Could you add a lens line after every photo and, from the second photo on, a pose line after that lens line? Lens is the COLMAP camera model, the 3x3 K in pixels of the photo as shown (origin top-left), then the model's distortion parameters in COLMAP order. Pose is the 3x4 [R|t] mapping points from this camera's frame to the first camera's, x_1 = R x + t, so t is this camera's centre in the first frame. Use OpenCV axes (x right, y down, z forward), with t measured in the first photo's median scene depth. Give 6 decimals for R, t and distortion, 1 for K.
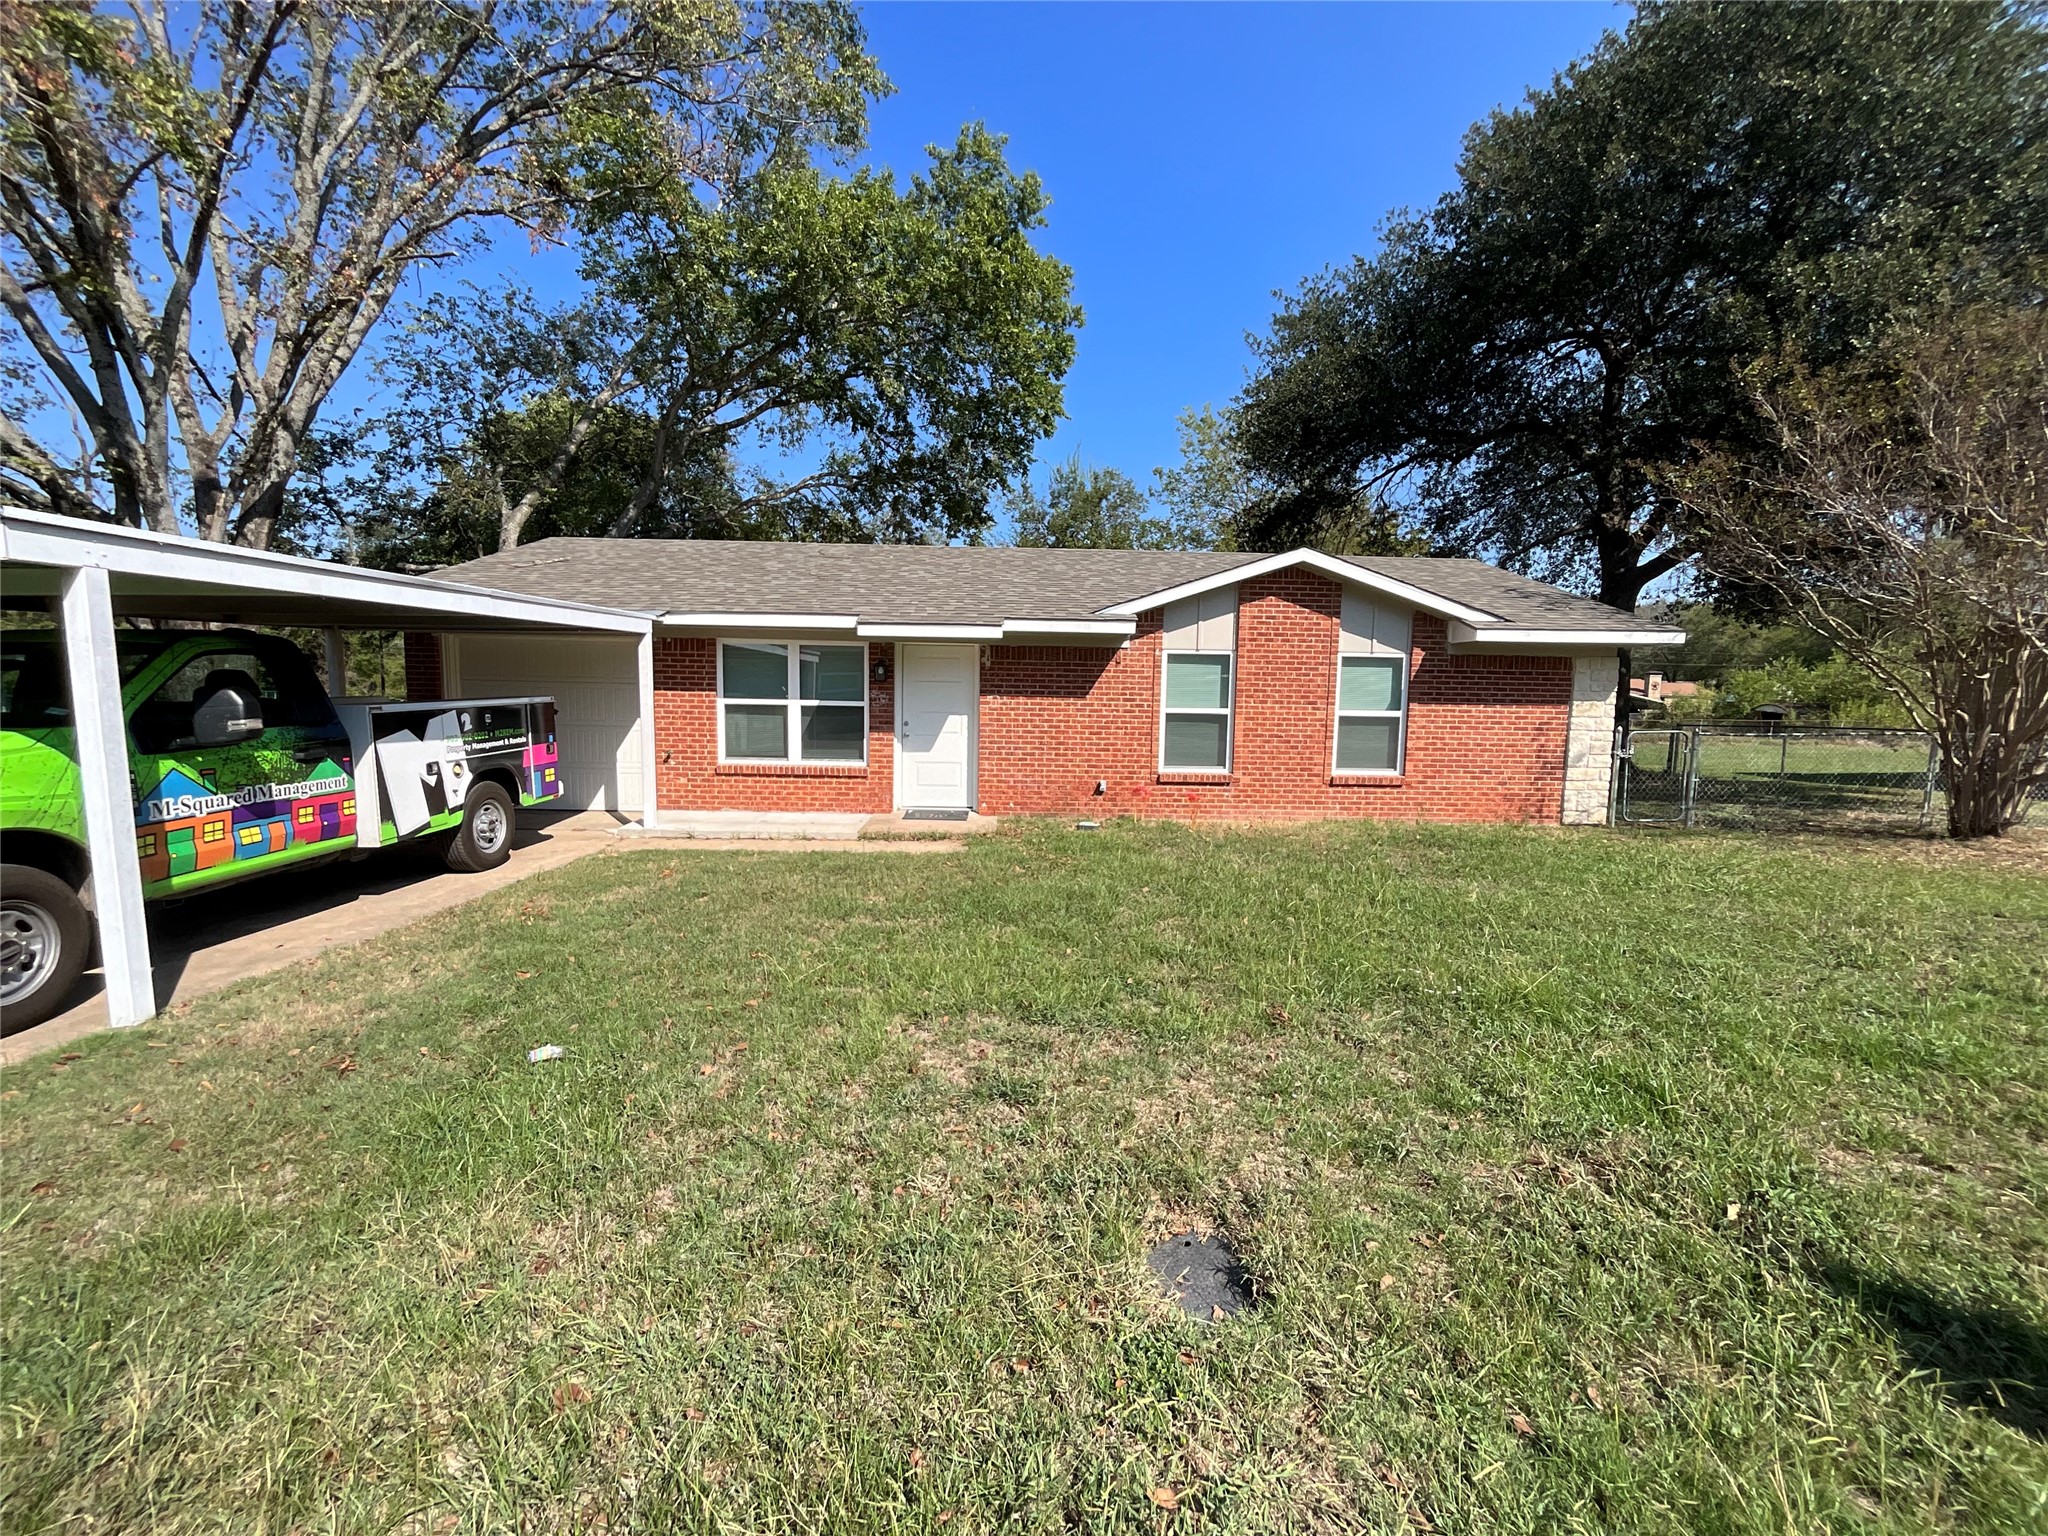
lens RADIAL K [[834.4, 0, 1027.6], [0, 834.4, 768.4], [0, 0, 1]] dist [-0.002296, 0.000492]
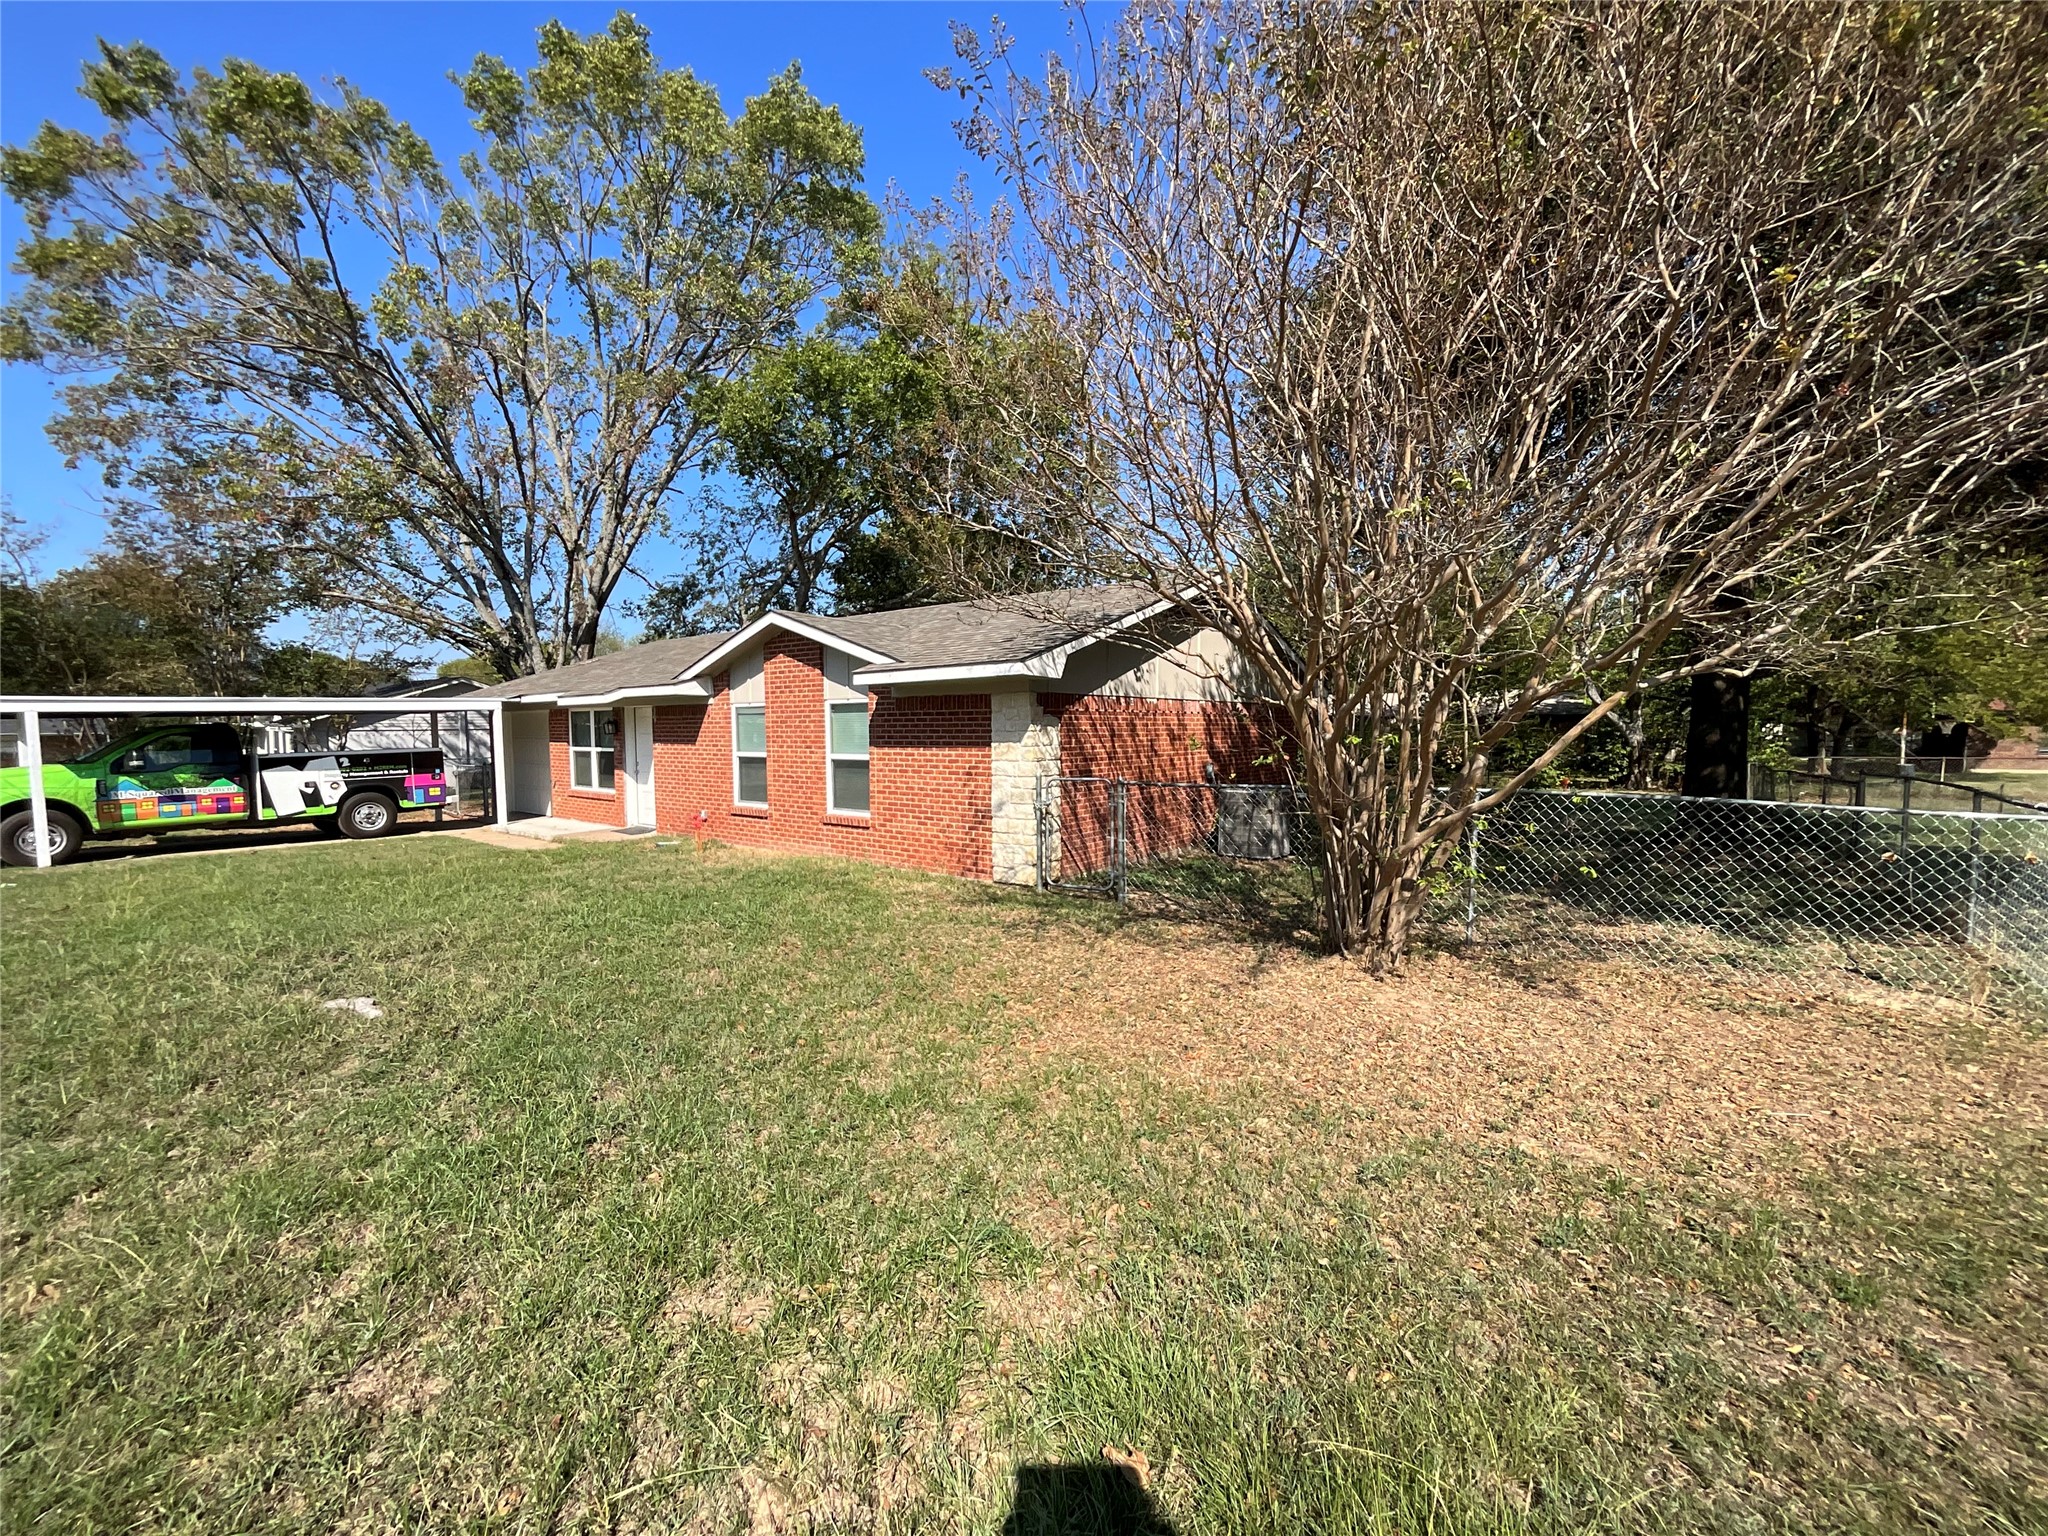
lens RADIAL K [[834.4, 0, 1027.6], [0, 834.4, 768.4], [0, 0, 1]] dist [-0.002296, 0.000492]
pose [[0.778202, 0.008816, -0.627952, 1.303726], [-0.038318, 0.998705, -0.033464, -0.026113], [0.626844, 0.050103, 0.777532, 0.344363]]
